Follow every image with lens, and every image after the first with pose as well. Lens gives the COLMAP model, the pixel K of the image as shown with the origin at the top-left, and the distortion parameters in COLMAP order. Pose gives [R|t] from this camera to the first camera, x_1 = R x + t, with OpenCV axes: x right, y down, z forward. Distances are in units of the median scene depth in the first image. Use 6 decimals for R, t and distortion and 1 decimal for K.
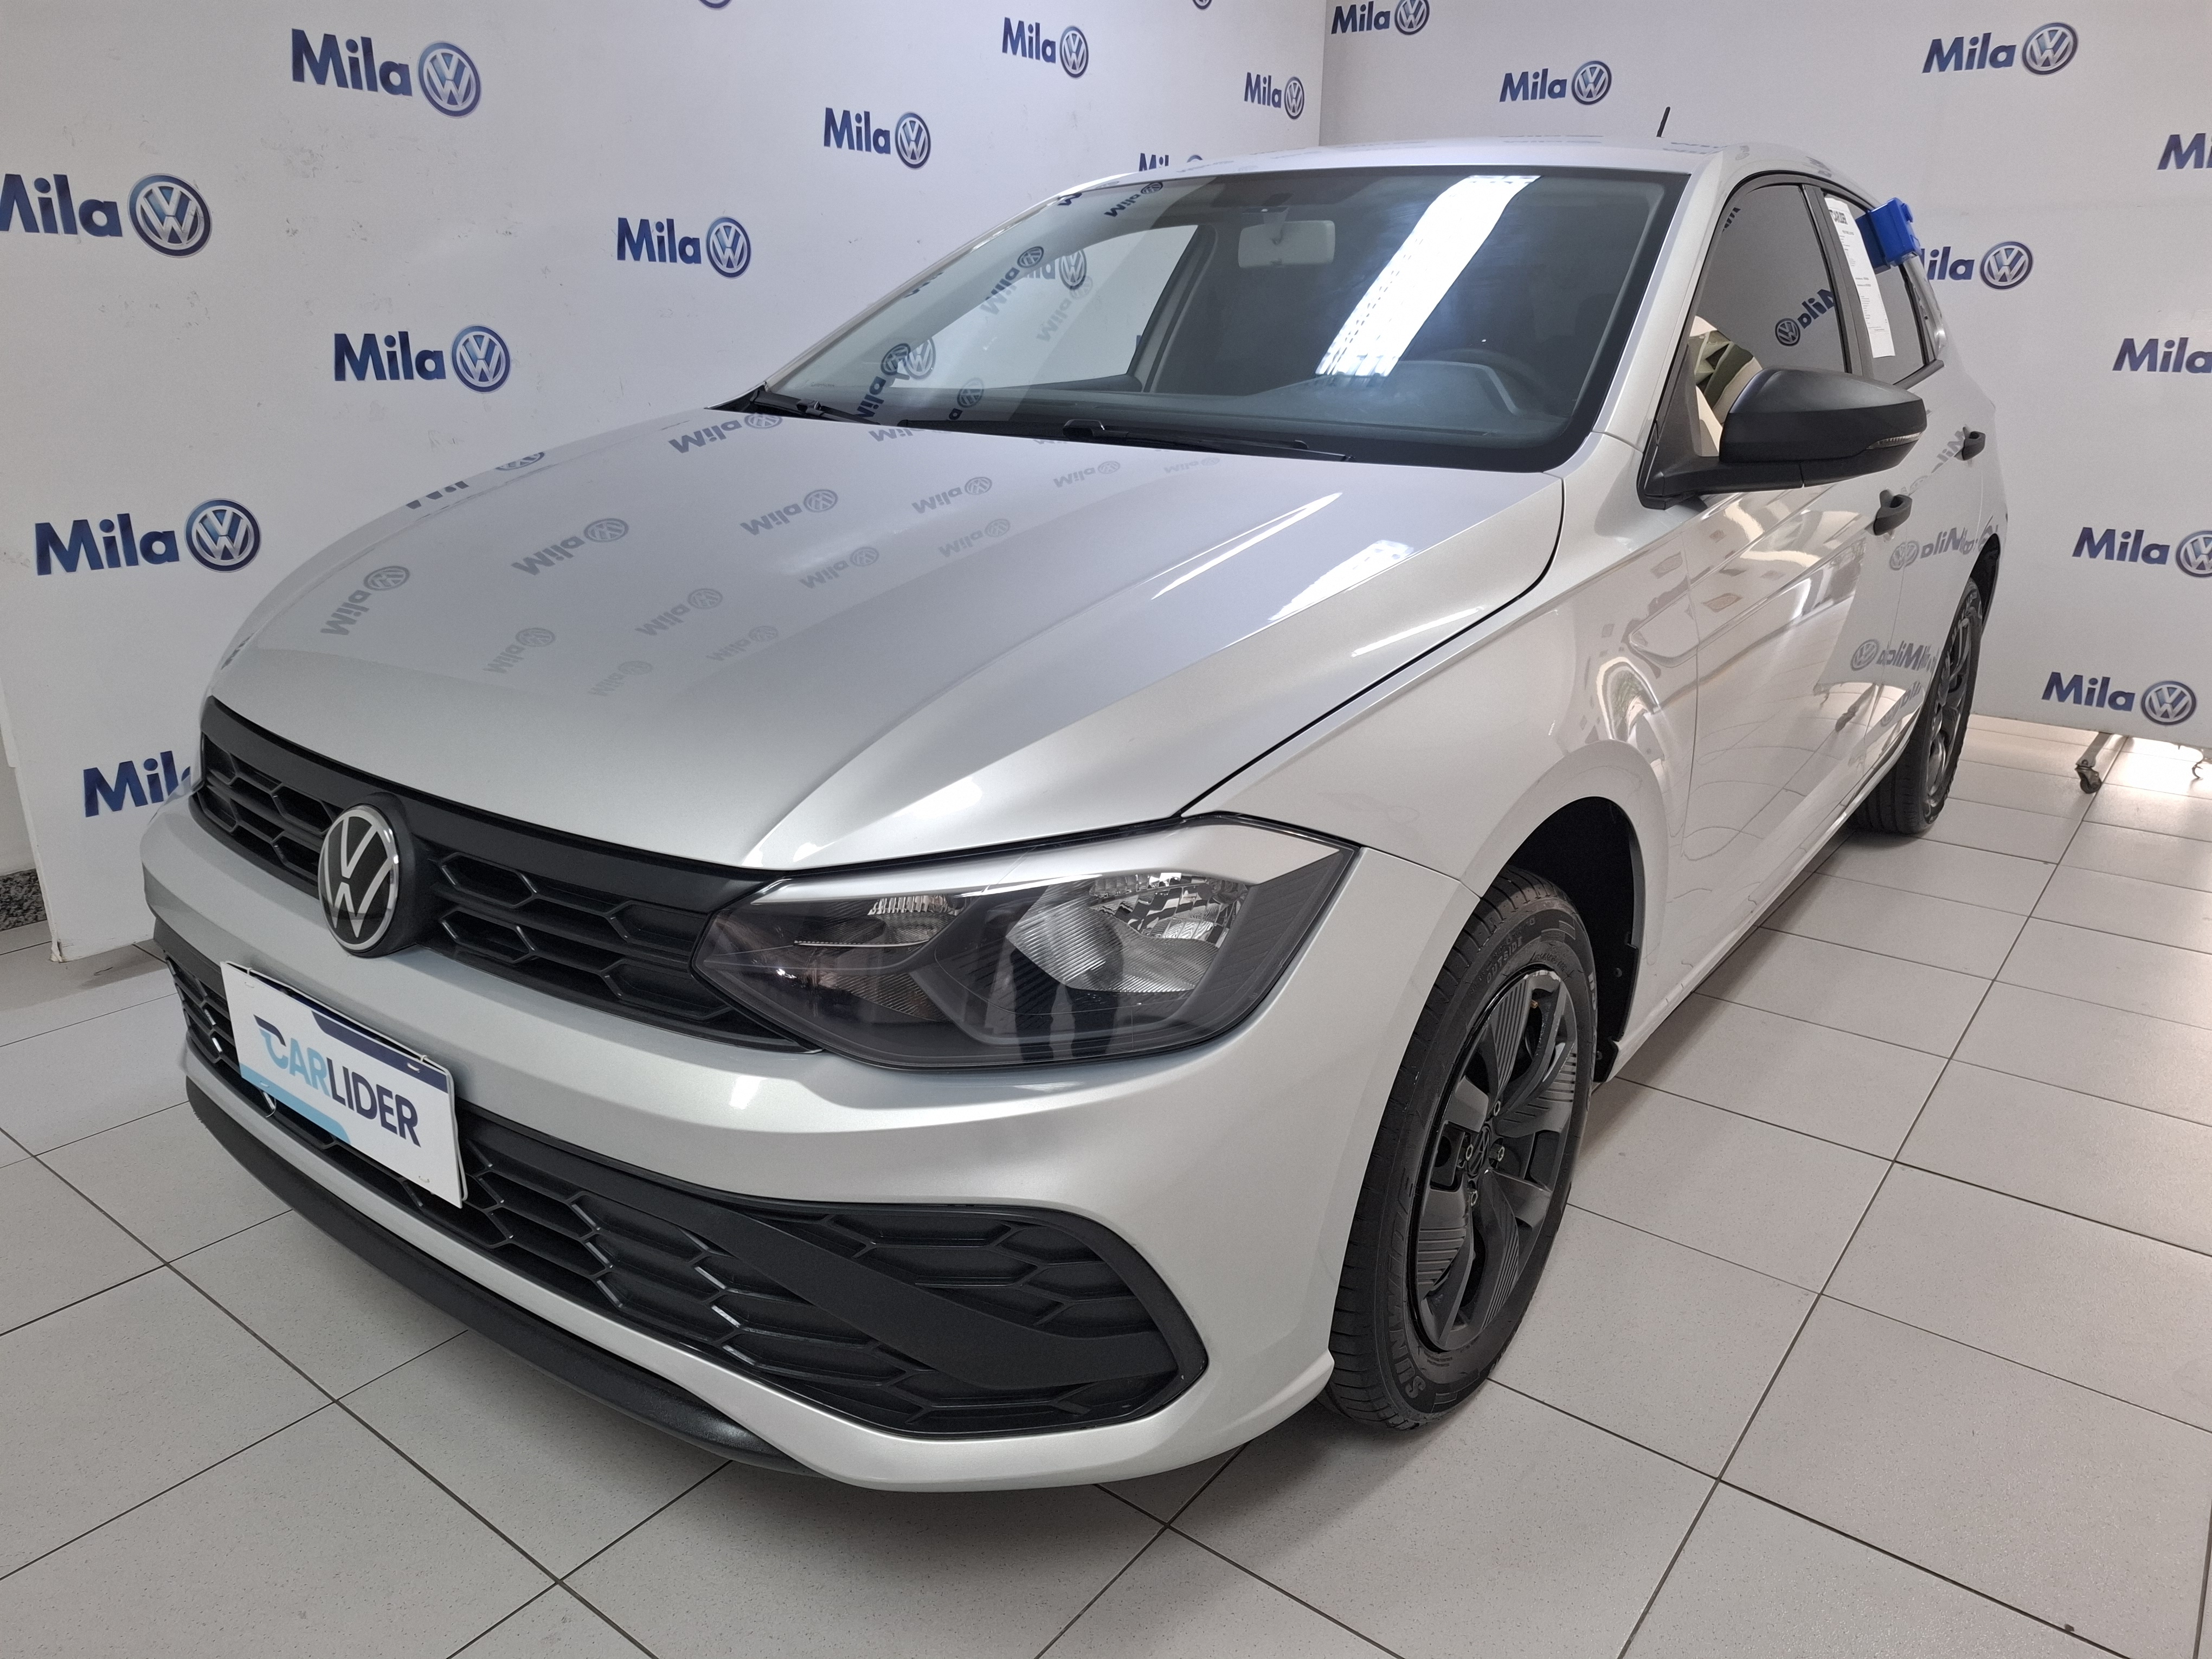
lens RADIAL K [[1501.6, 0, 1102.0], [0, 1501.6, 831.6], [0, 0, 1]] dist [0.057148, -0.036026]
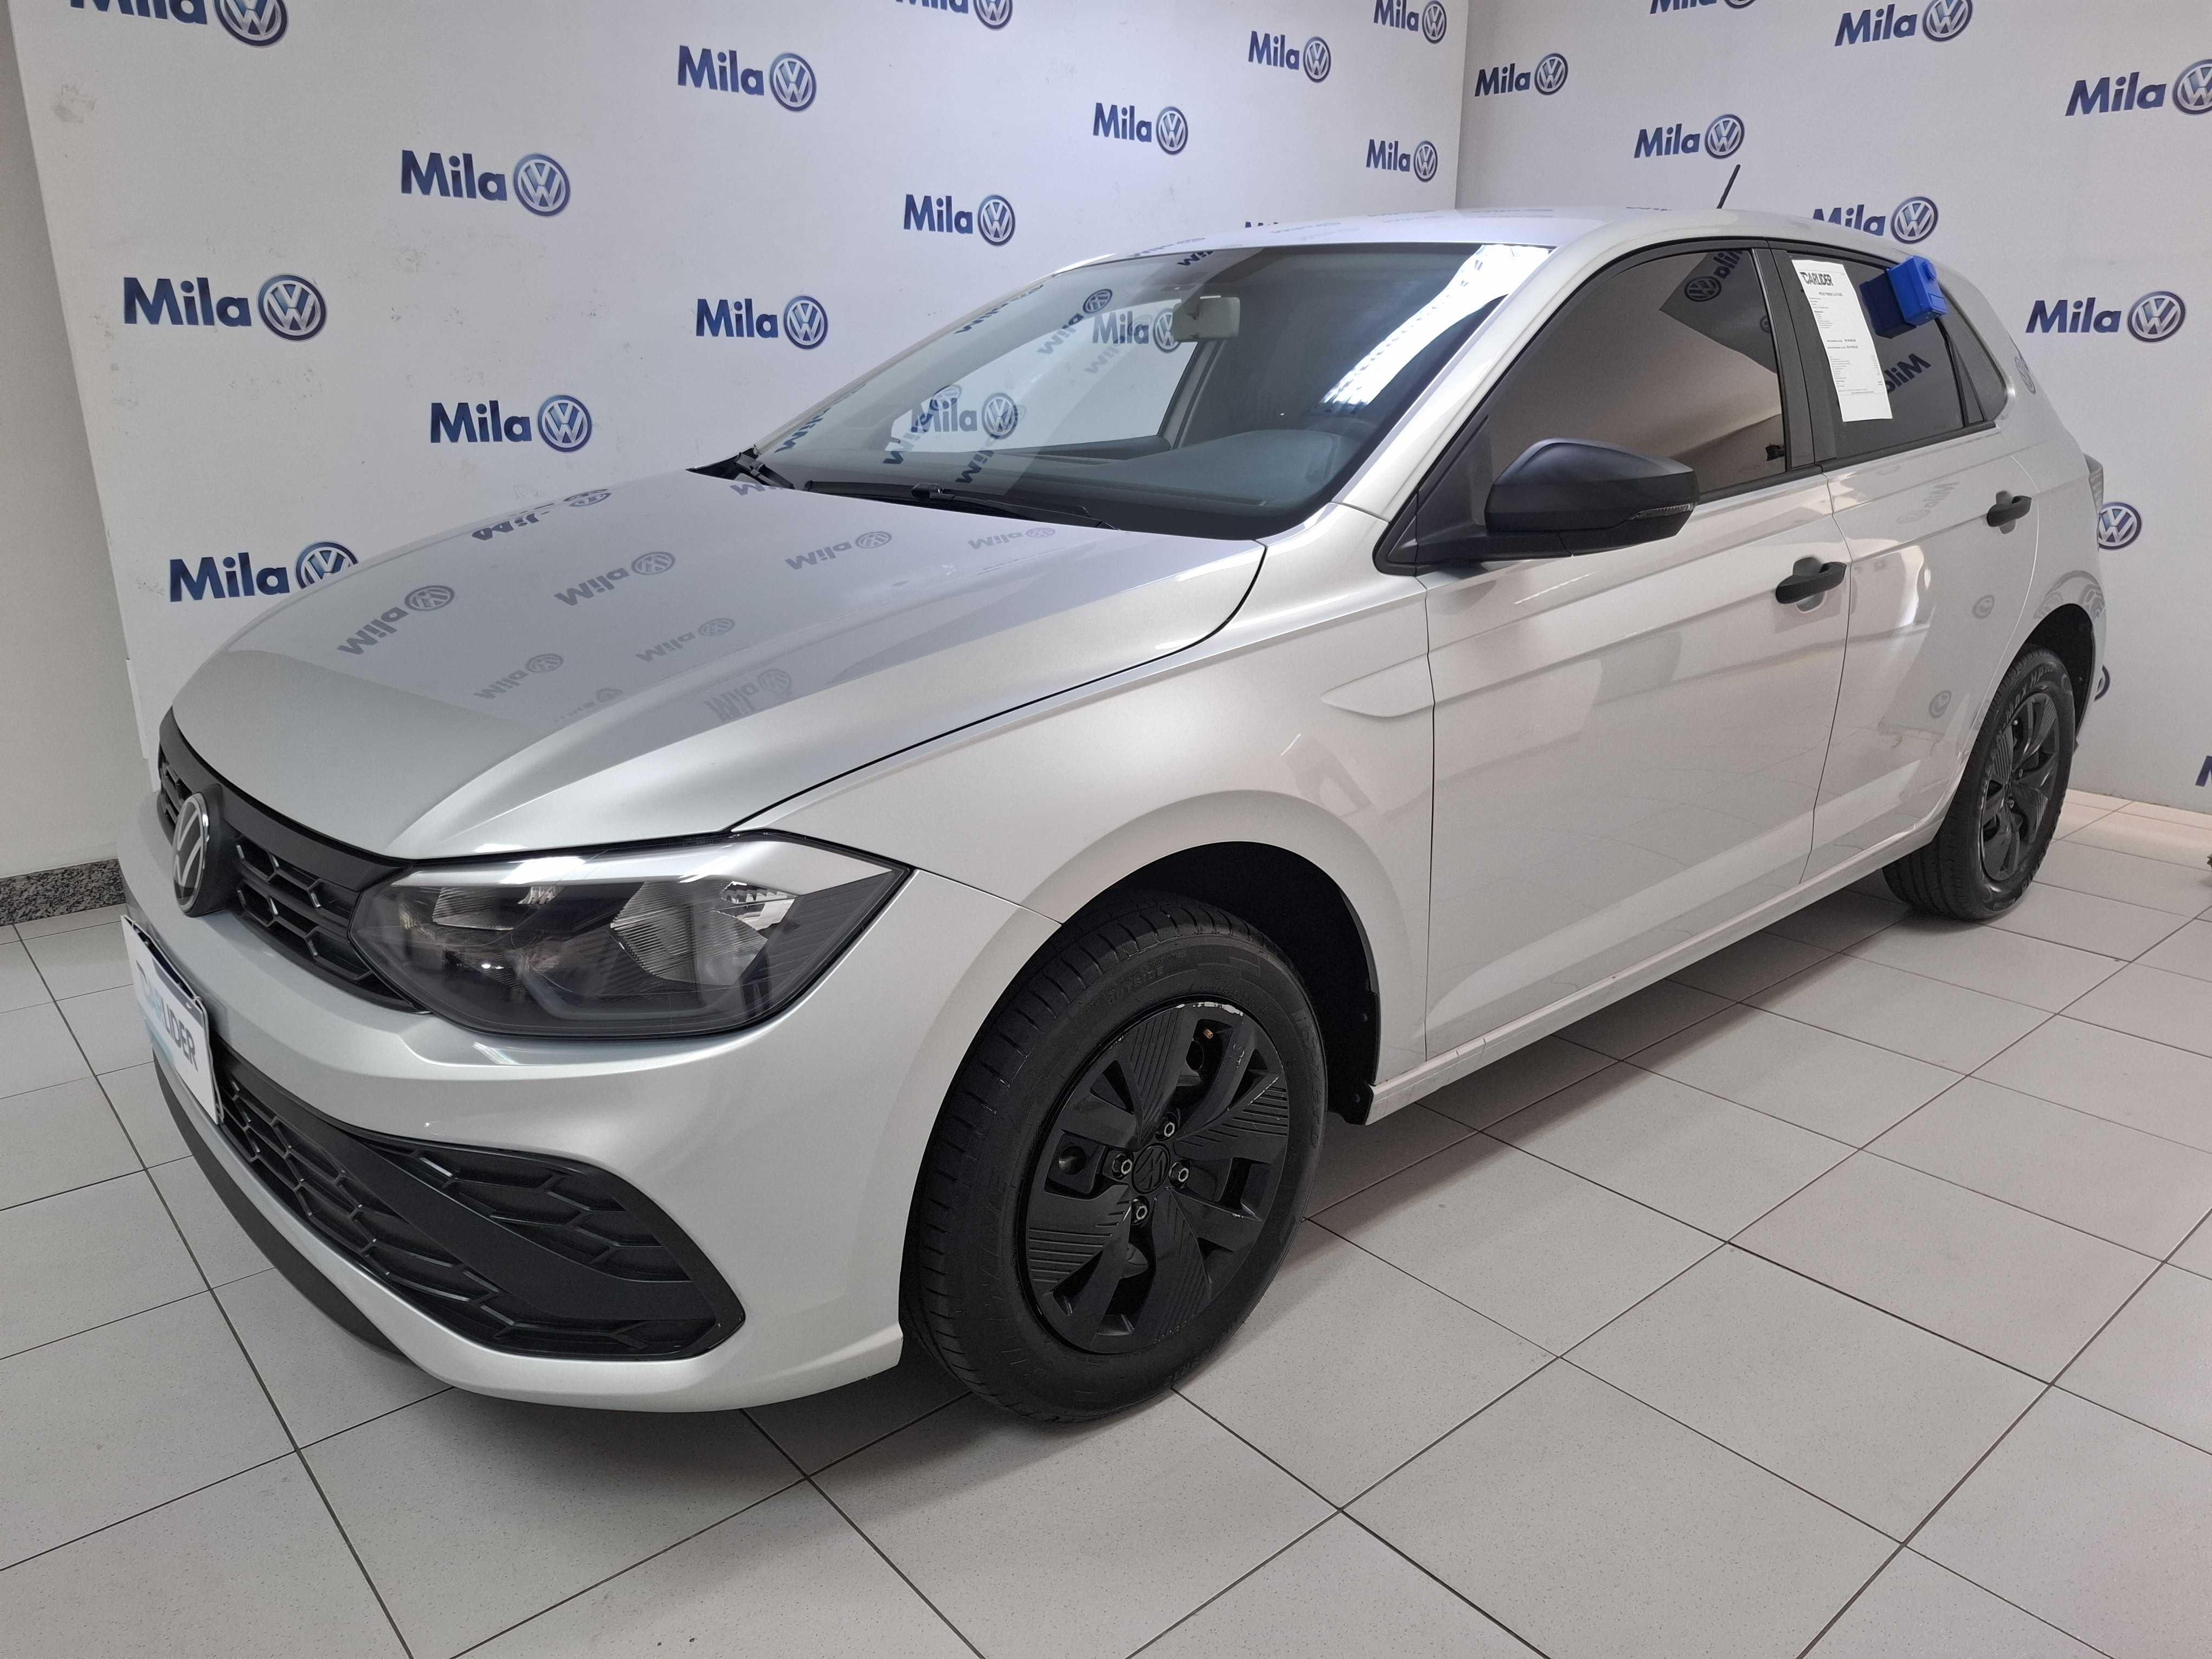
lens RADIAL K [[1501.6, 0, 1111.7], [0, 1501.6, 831.5], [0, 0, 1]] dist [0.057148, -0.036026]
pose [[0.978986, 0.052392, -0.197085, 0.268716], [-0.058258, 0.998011, -0.024080, 0.000319], [0.195431, 0.035056, 0.980091, -0.035305]]
